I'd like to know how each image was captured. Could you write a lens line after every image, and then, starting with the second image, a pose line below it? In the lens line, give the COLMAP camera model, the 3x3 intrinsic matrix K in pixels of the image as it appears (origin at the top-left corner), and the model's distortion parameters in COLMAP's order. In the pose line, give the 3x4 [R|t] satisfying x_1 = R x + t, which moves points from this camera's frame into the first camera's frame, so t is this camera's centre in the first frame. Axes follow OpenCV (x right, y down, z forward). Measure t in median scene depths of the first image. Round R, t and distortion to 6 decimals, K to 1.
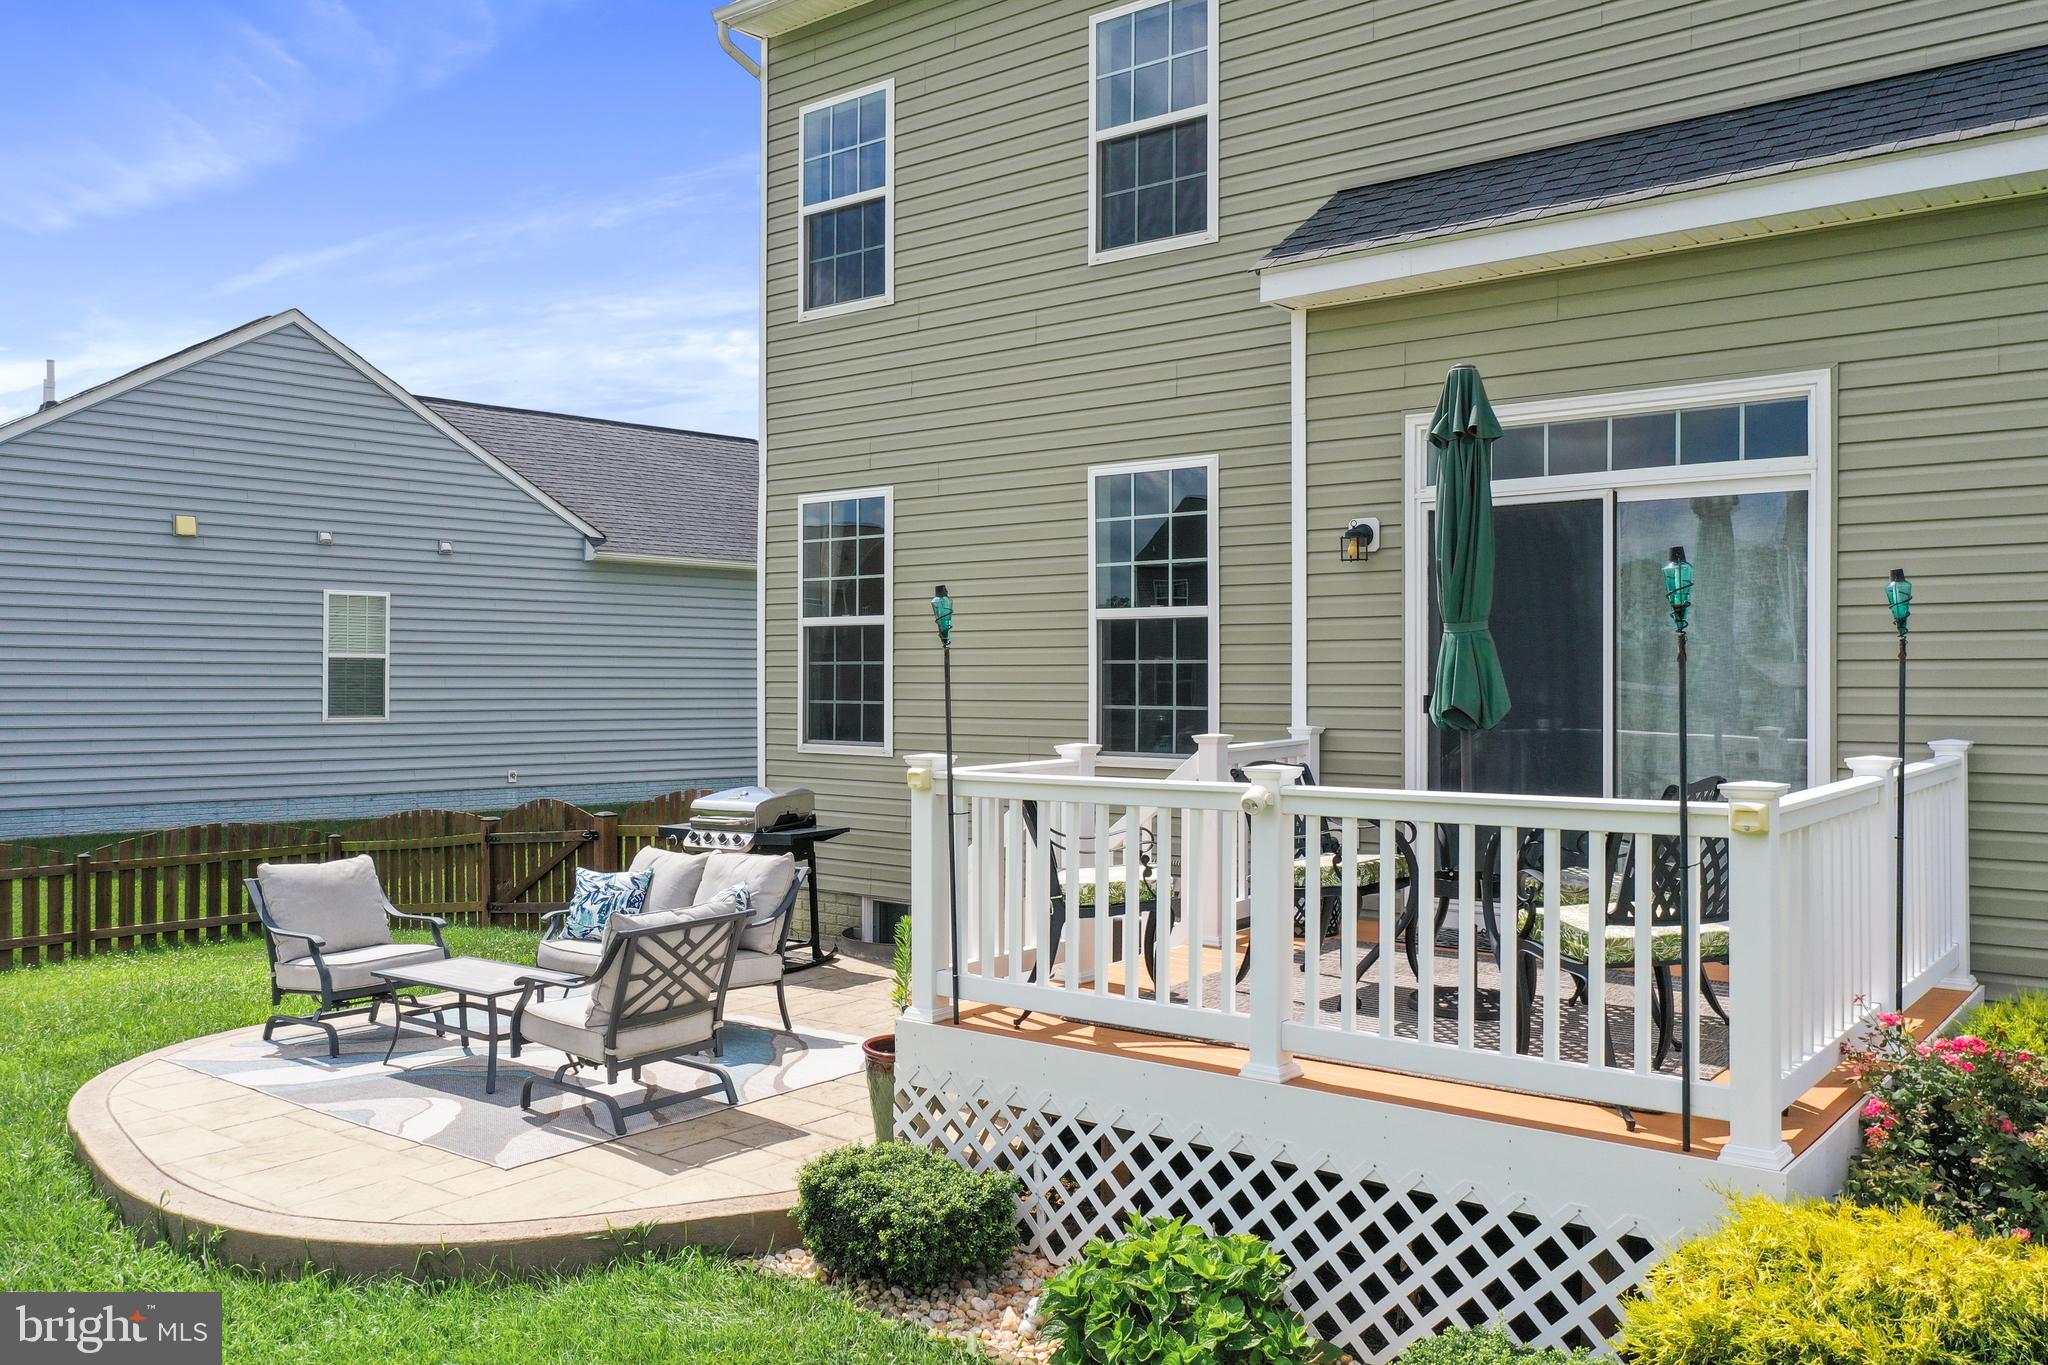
lens RADIAL K [[1626.2, 0, 1008.6], [0, 1626.2, 670.5], [0, 0, 1]] dist [-0.007625, -0.001146]
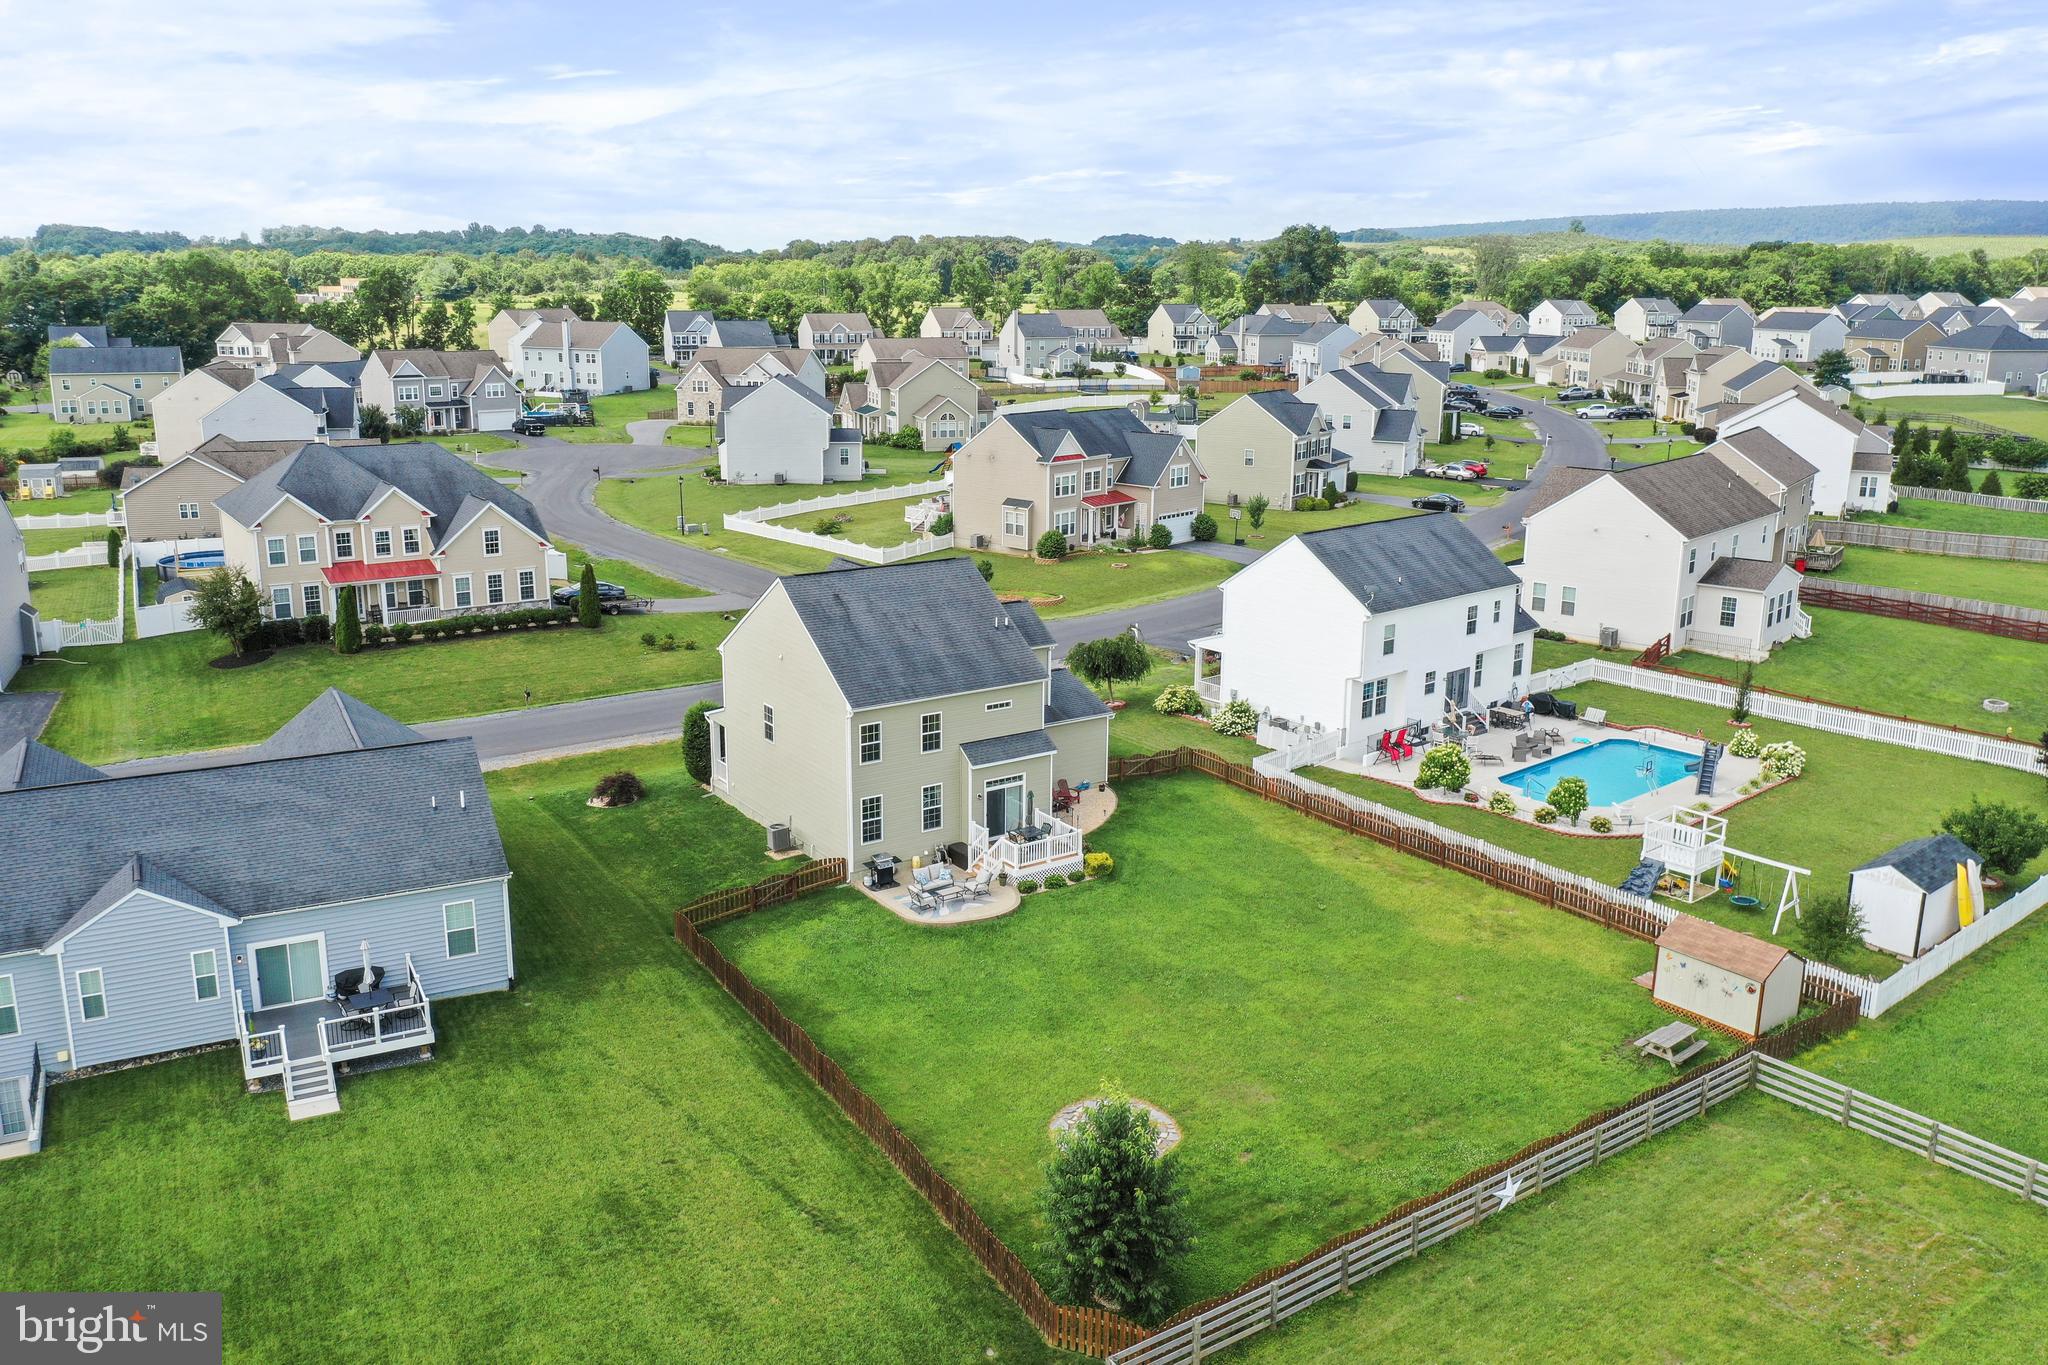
lens RADIAL K [[1626.2, 0, 1023.2], [0, 1626.2, 663.1], [0, 0, 1]] dist [-0.007625, -0.001146]
pose [[0.278999, -0.226763, 0.933134, -6.176123], [-0.012667, 0.970766, 0.239695, -2.321963], [-0.960208, -0.078695, 0.267970, -1.092258]]
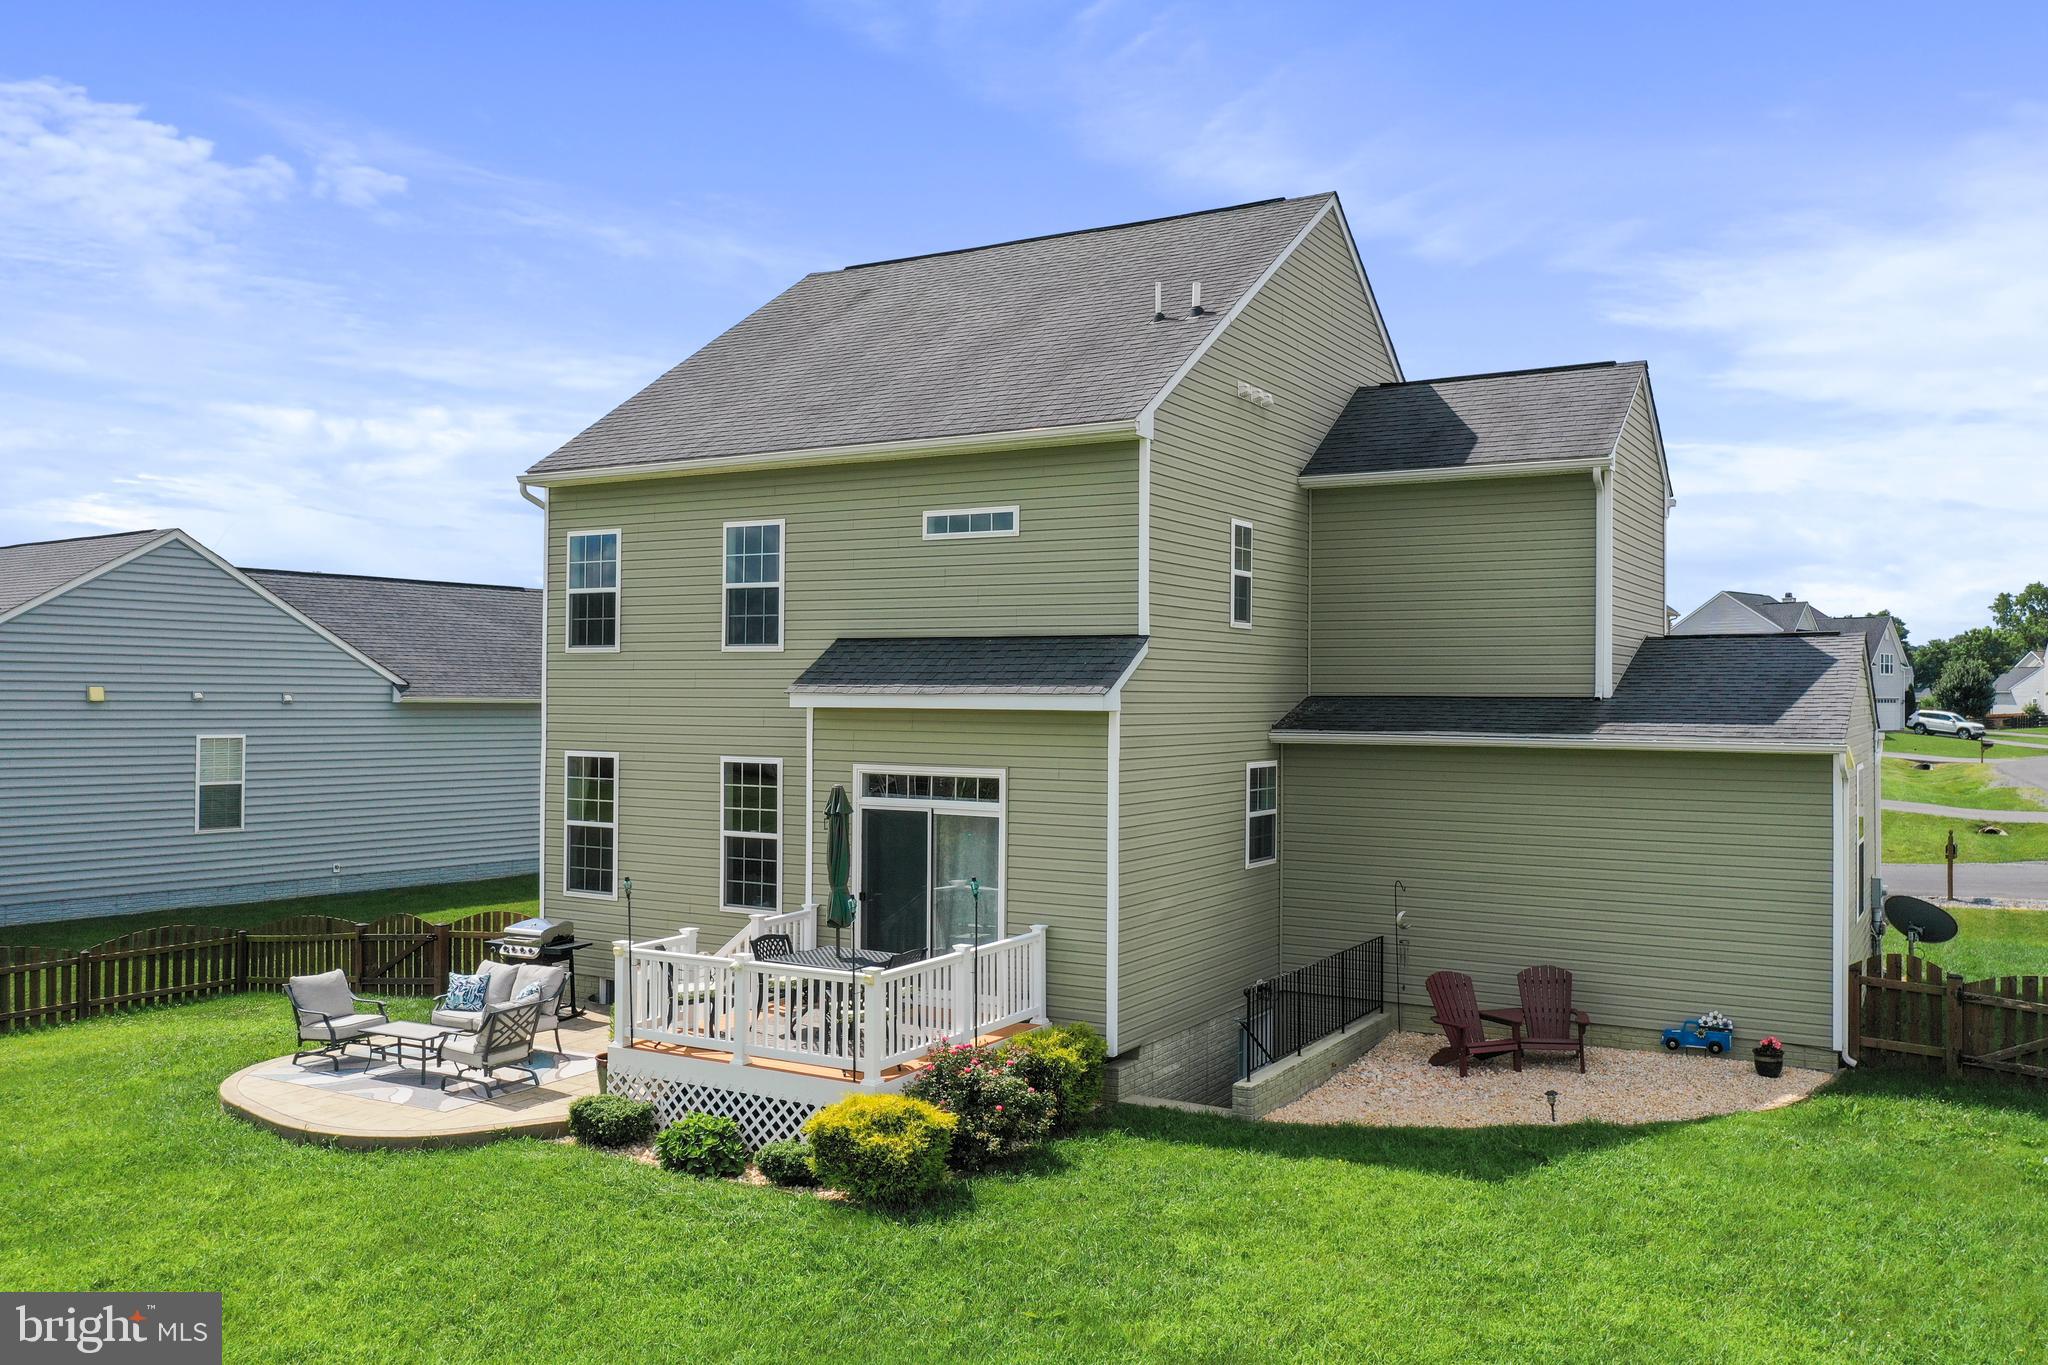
lens RADIAL K [[1626.2, 0, 1012.8], [0, 1626.2, 679.0], [0, 0, 1]] dist [-0.007625, -0.001146]
pose [[0.988876, 0.007091, 0.148574, 0.119295], [-0.006433, 0.999967, -0.004908, -0.239276], [-0.148604, 0.003897, 0.988889, -1.095581]]
